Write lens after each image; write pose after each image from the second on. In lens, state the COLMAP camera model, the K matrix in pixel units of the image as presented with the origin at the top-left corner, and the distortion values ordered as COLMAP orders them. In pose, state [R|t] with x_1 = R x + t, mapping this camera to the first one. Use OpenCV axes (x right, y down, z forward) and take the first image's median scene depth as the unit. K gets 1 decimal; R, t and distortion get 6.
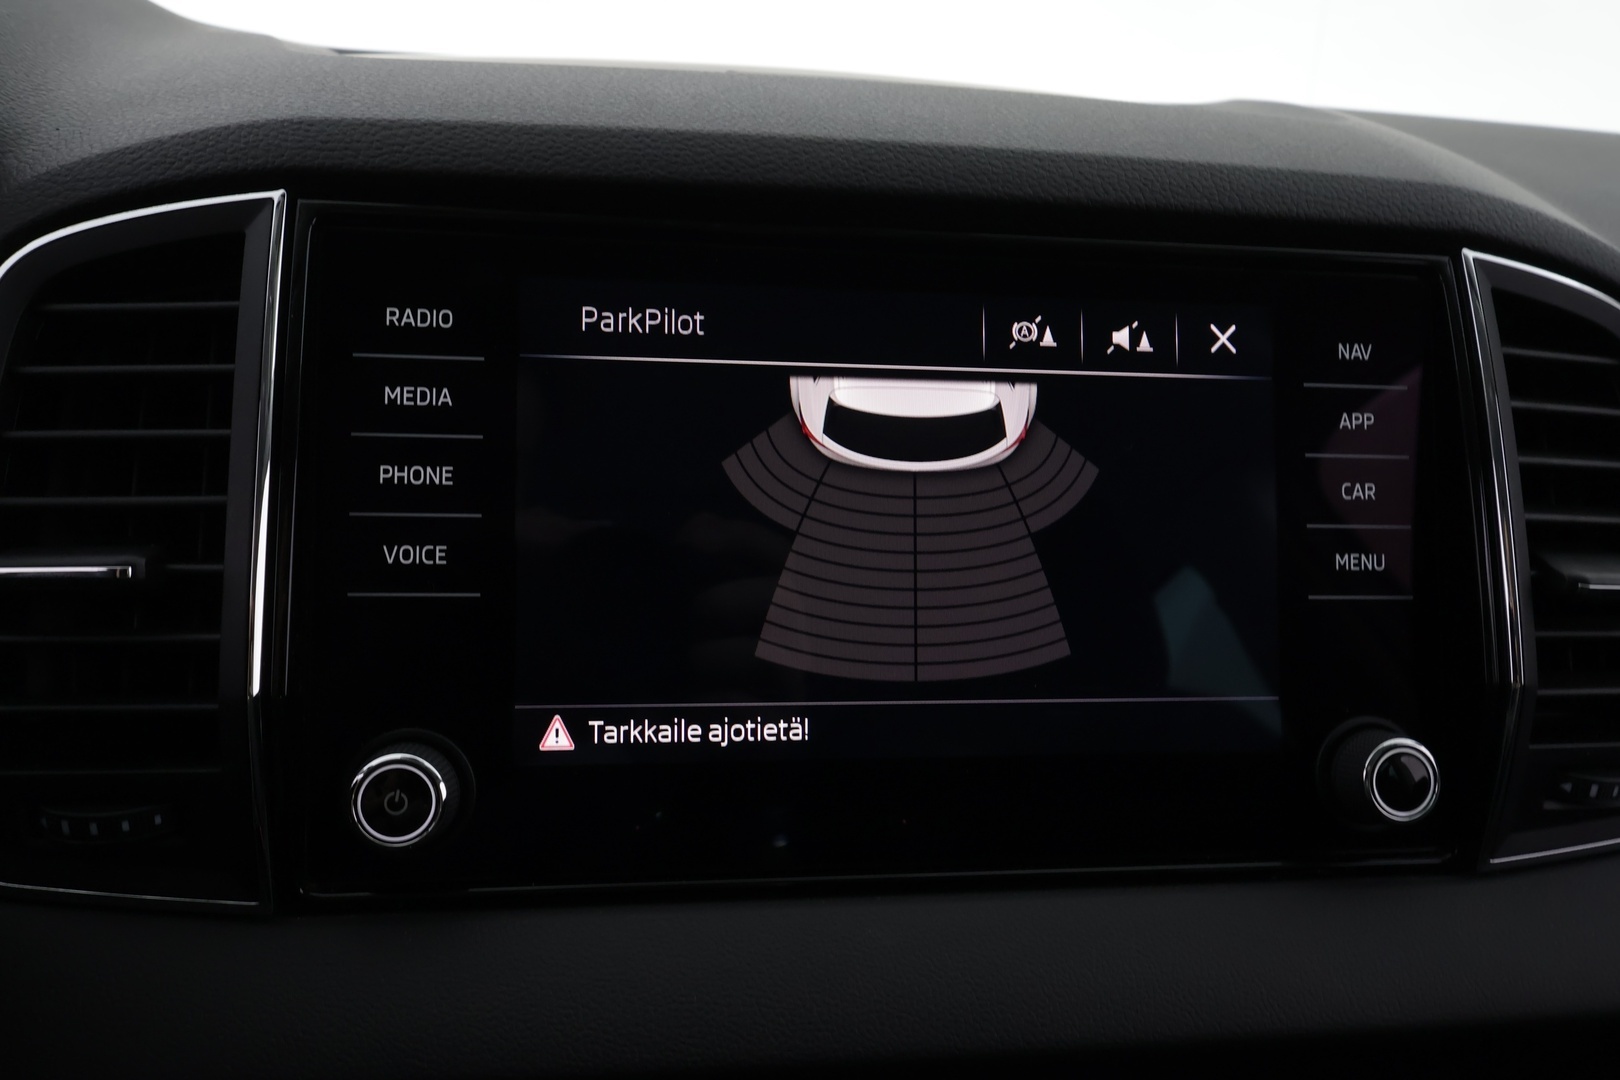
lens RADIAL K [[1293.5, 0, 819.0], [0, 1293.5, 540.2], [0, 0, 1]] dist [0.001036, -0.009708]
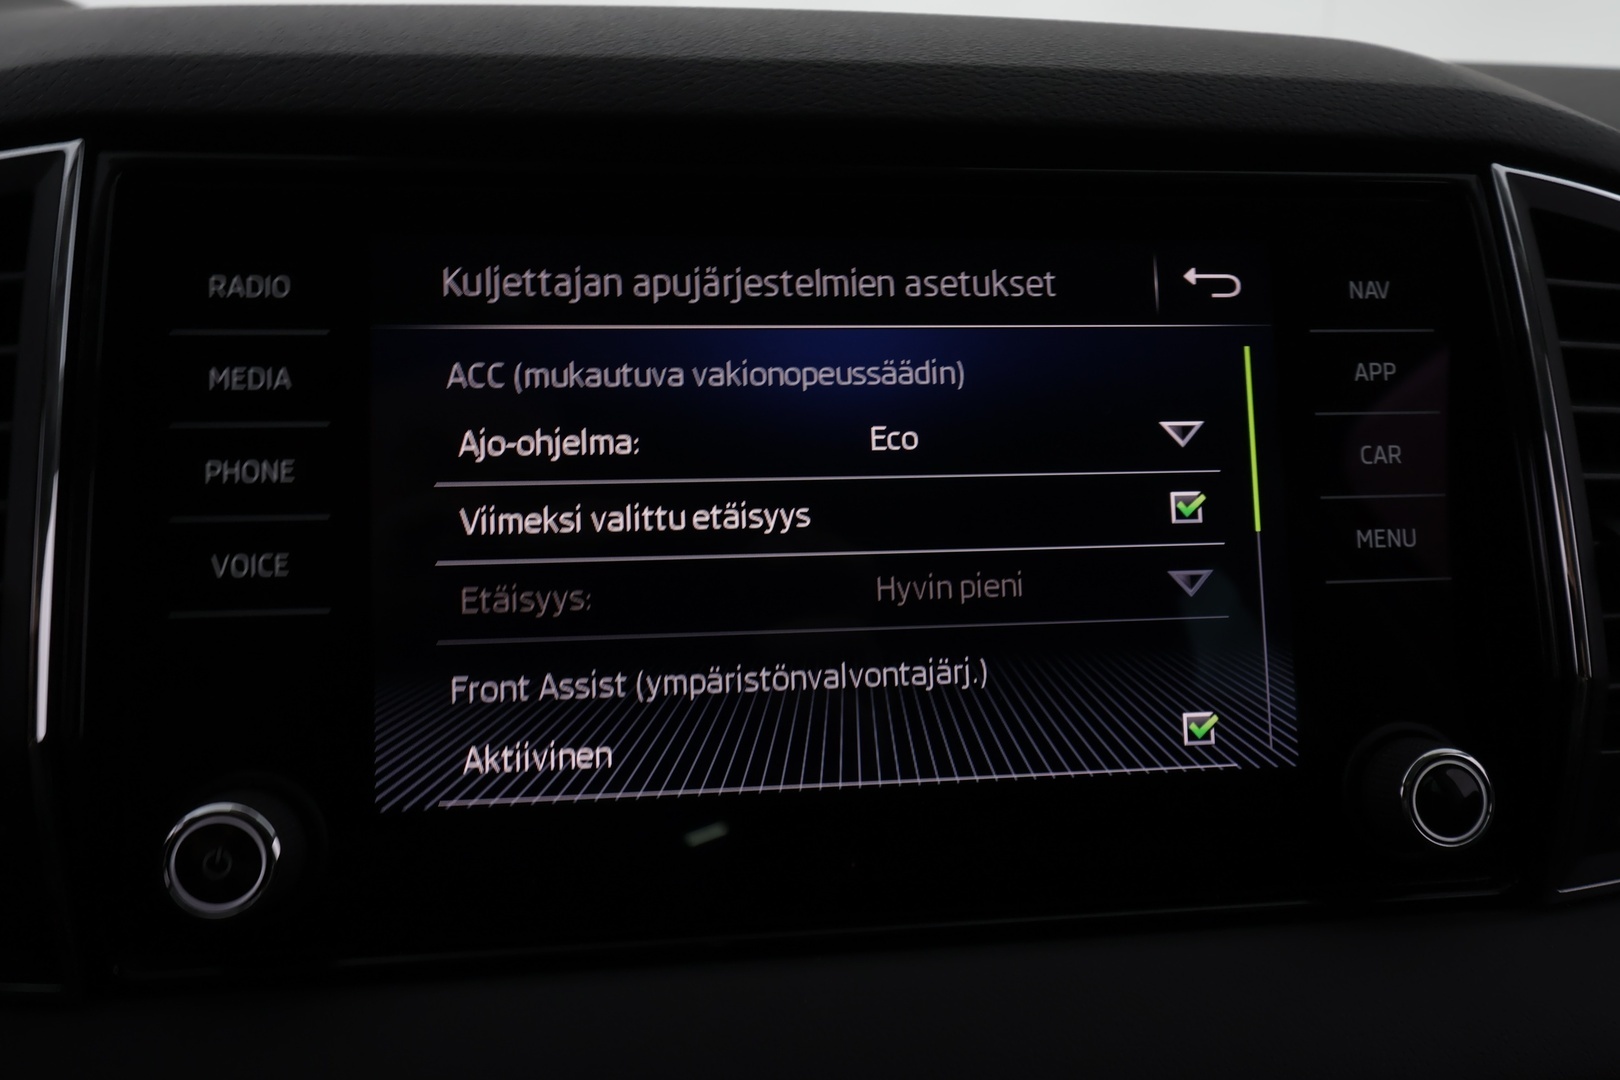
lens RADIAL K [[1272.2, 0, 814.0], [0, 1272.2, 528.8], [0, 0, 1]] dist [-0.008372, 0.004410]
pose [[0.998882, -0.034834, -0.031954, 0.079512], [0.034246, 0.999237, -0.018784, 0.014750], [0.032584, 0.017669, 0.999313, 0.176000]]
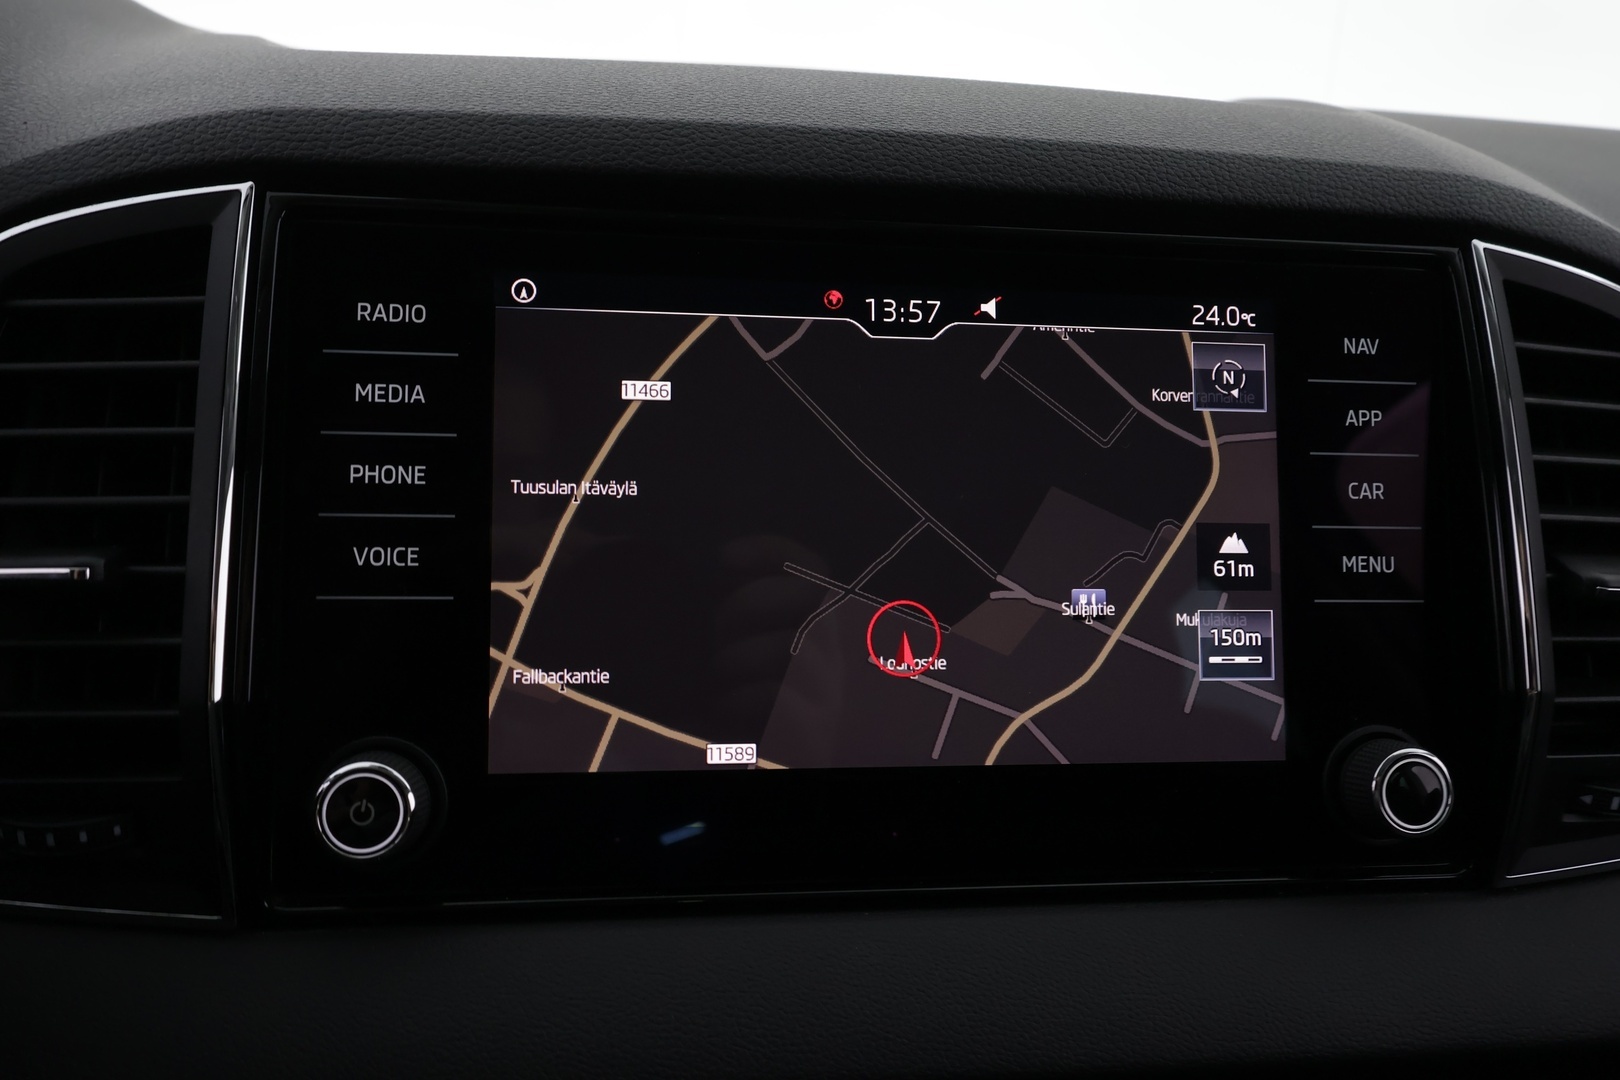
lens RADIAL K [[1293.5, 0, 810.9], [0, 1293.5, 535.1], [0, 0, 1]] dist [0.001036, -0.009708]
pose [[0.999887, -0.001630, -0.014925, 0.019758], [0.001423, 0.999903, -0.013875, 0.008656], [0.014946, 0.013853, 0.999792, 0.034111]]
